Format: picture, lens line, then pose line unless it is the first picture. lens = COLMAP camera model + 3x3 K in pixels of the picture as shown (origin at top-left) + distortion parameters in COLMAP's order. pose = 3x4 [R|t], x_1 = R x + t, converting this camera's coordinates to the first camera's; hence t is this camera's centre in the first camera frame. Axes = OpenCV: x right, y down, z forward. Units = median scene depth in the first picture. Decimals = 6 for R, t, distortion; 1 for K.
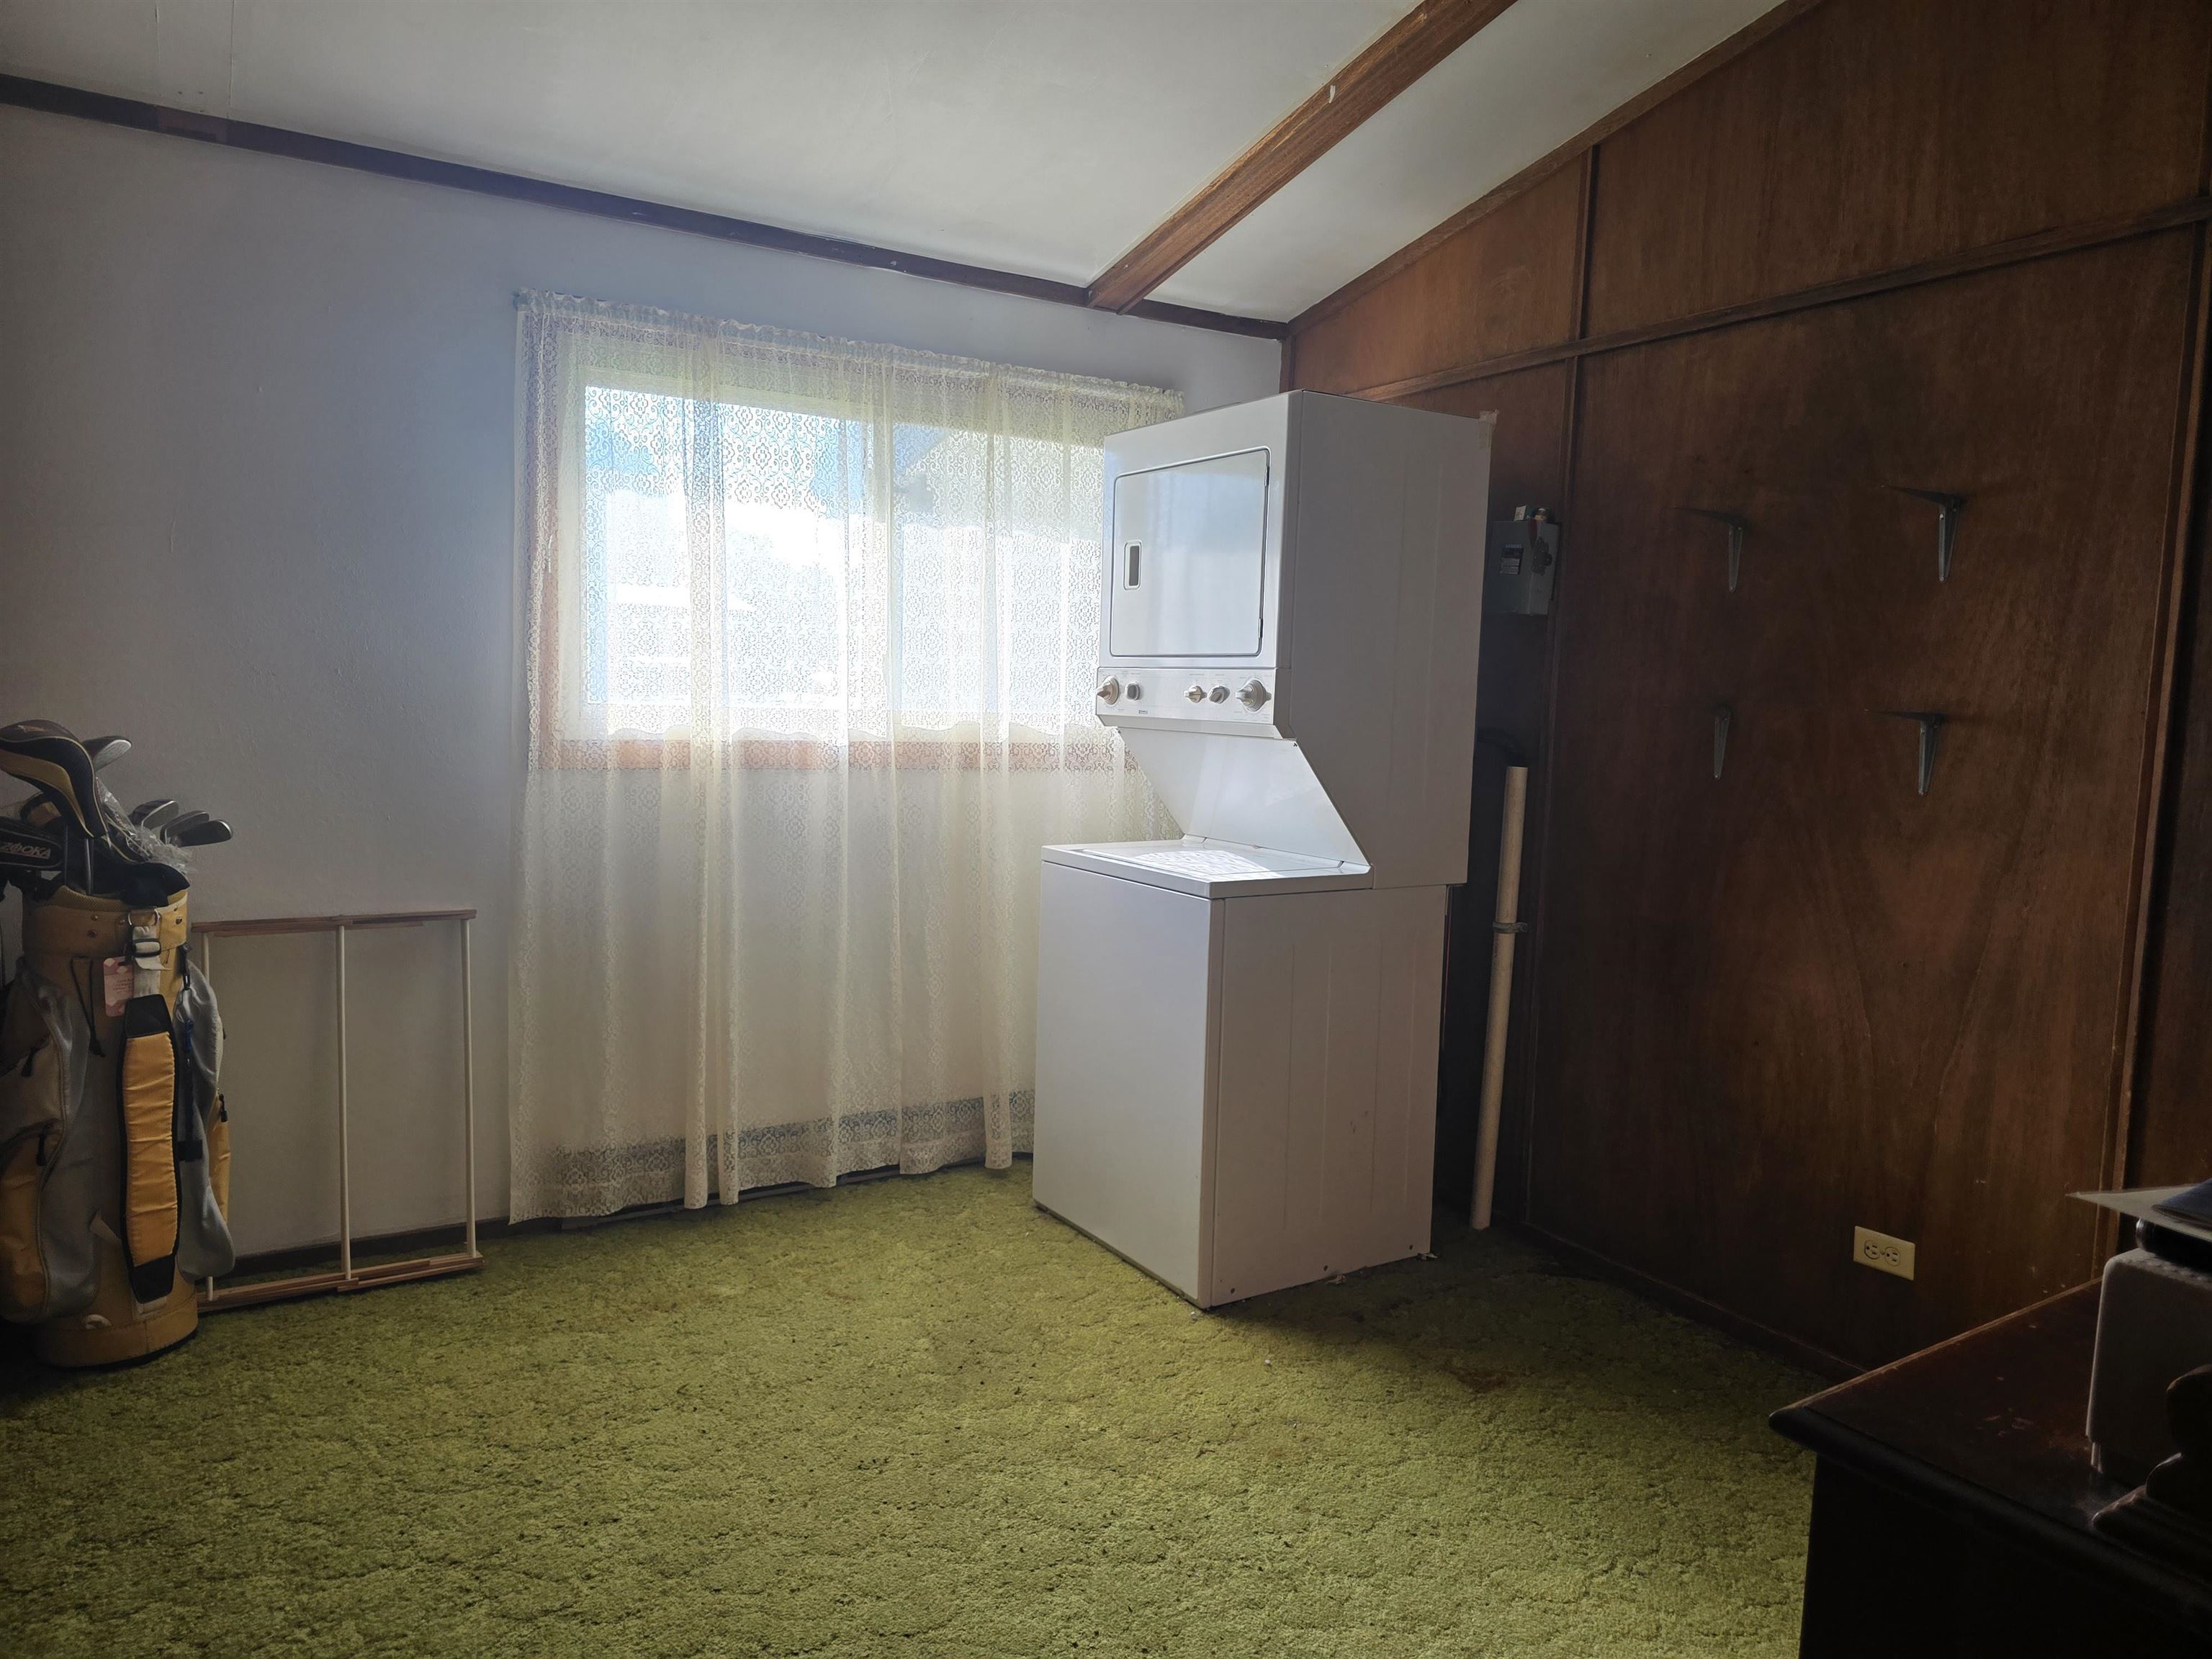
lens RADIAL K [[1480.4, 0, 1109.6], [0, 1480.4, 825.5], [0, 0, 1]] dist [0.058391, -0.050302]
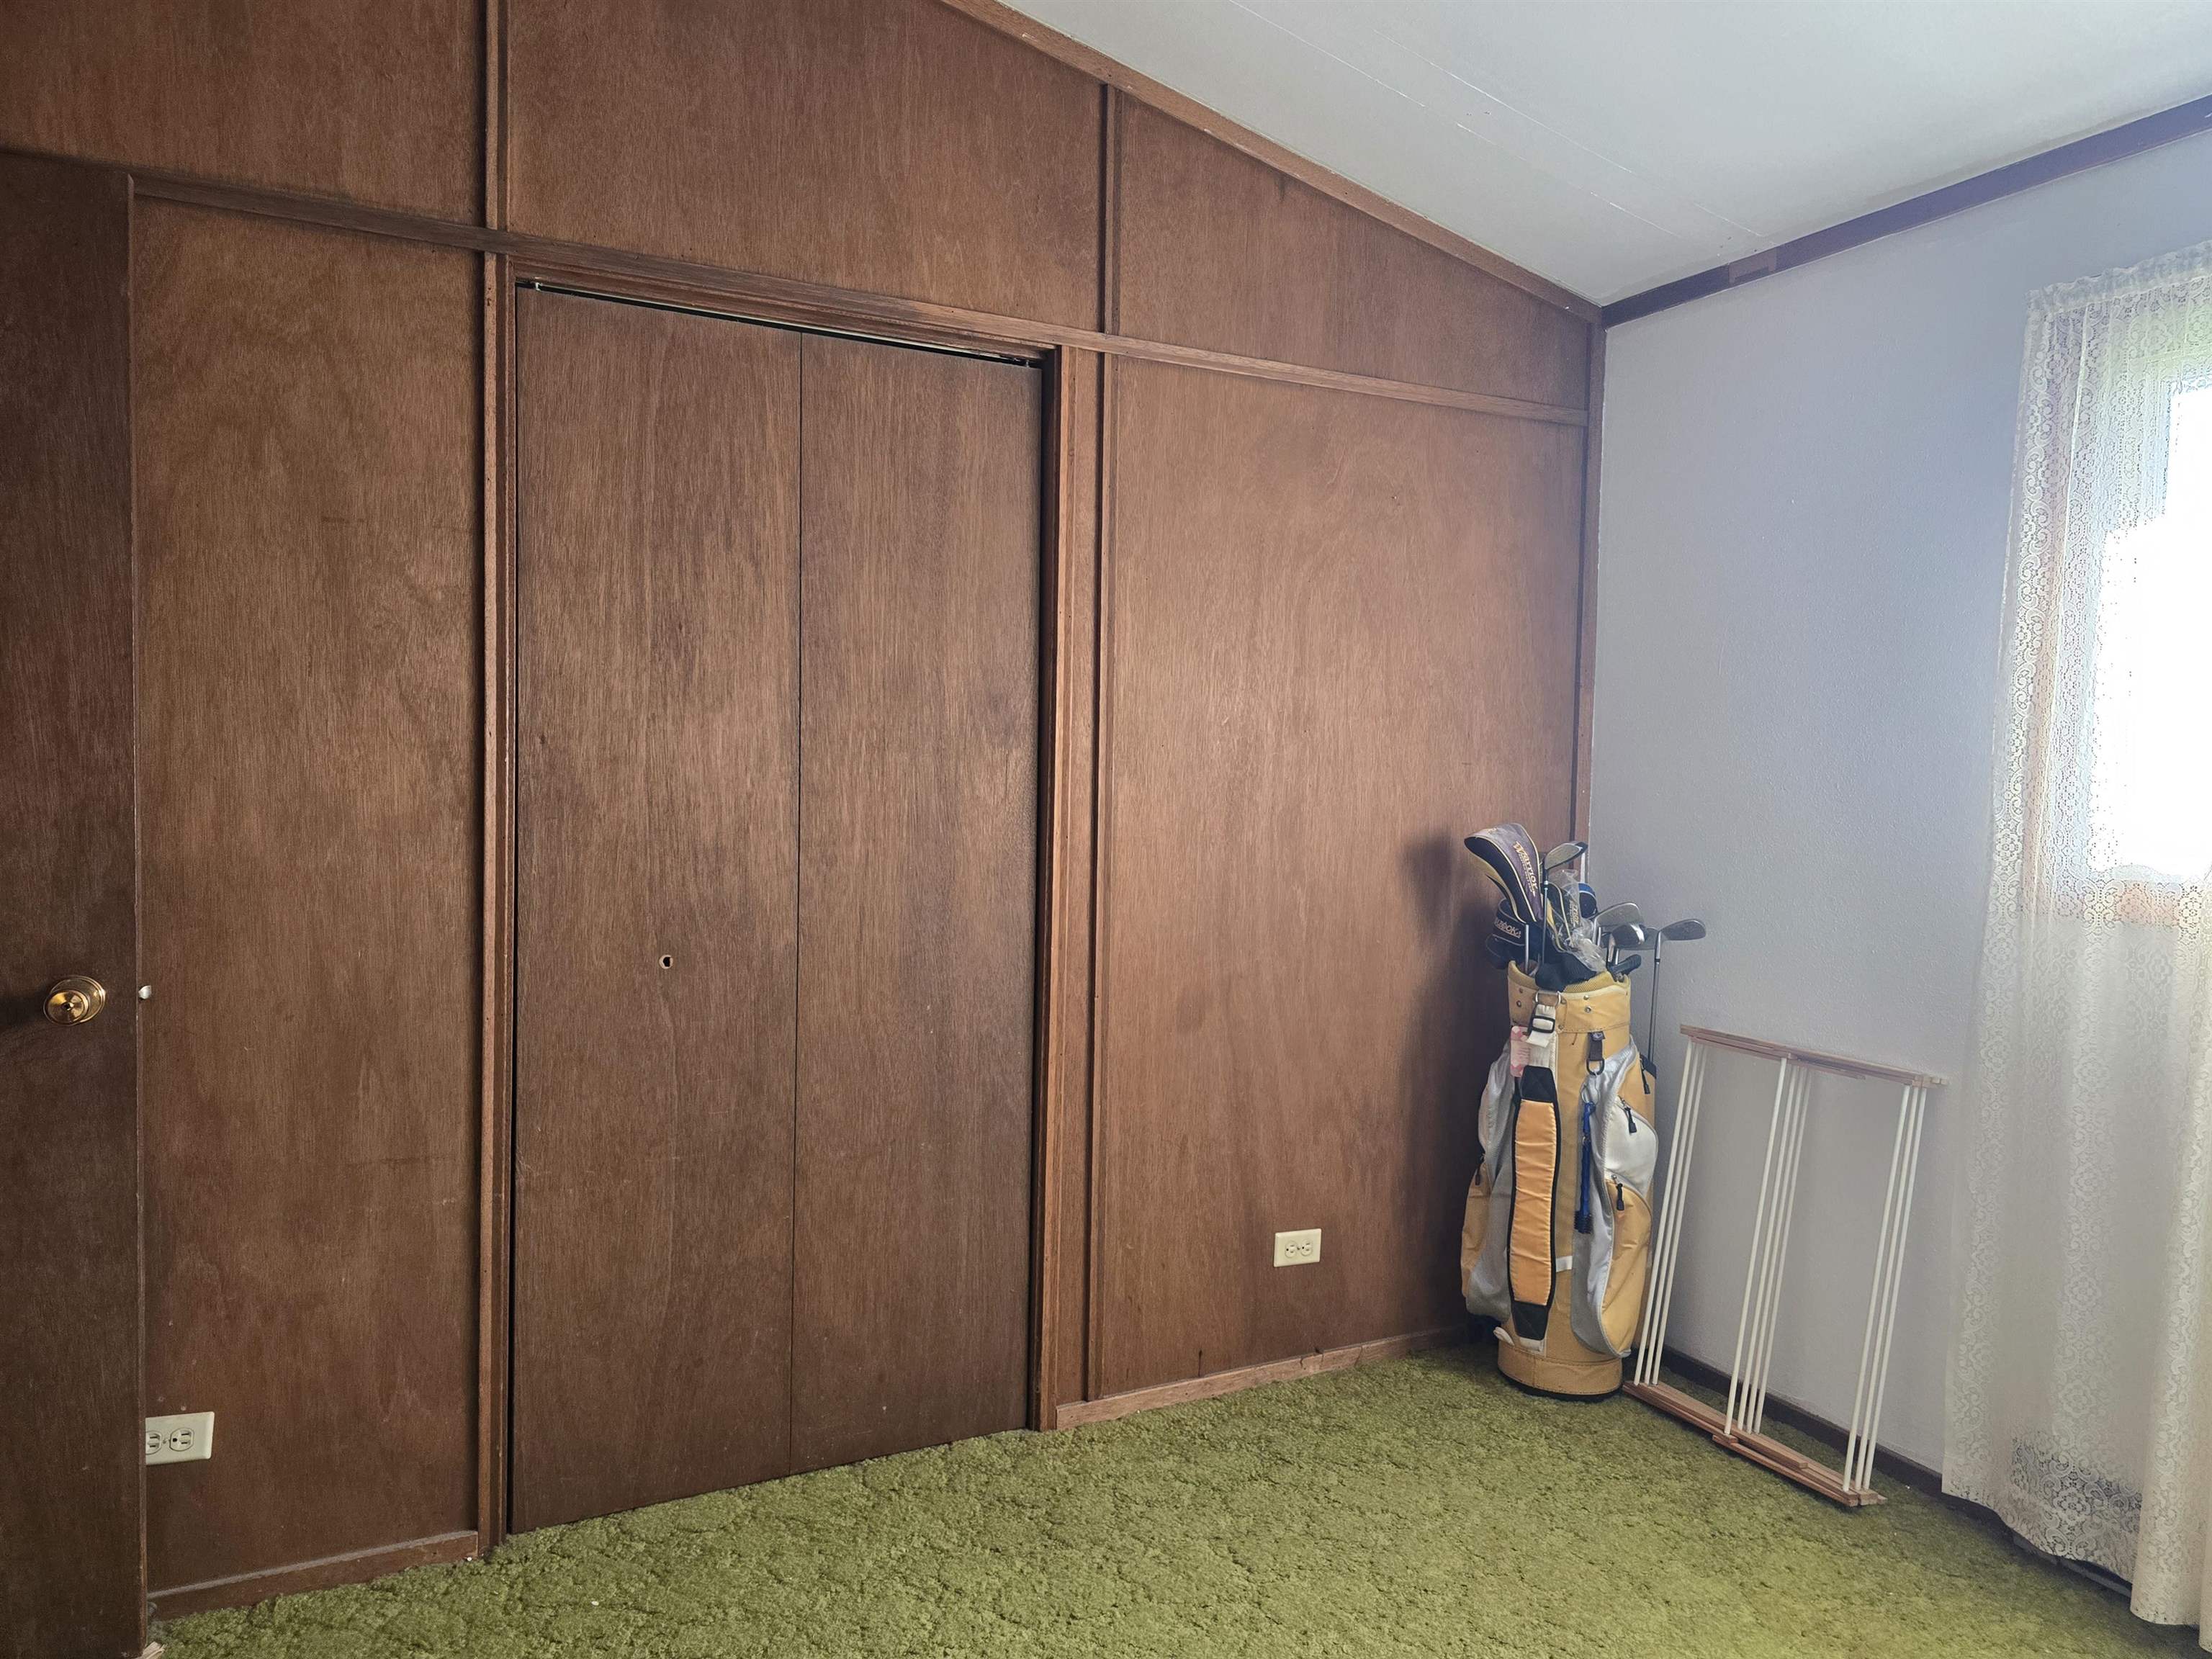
lens RADIAL K [[1480.4, 0, 1109.6], [0, 1480.4, 825.5], [0, 0, 1]] dist [0.058391, -0.050302]
pose [[-0.066851, 0.015041, -0.997650, 0.459924], [-0.115114, 0.993093, 0.022686, -0.051384], [0.991100, 0.116360, -0.064658, 0.663792]]
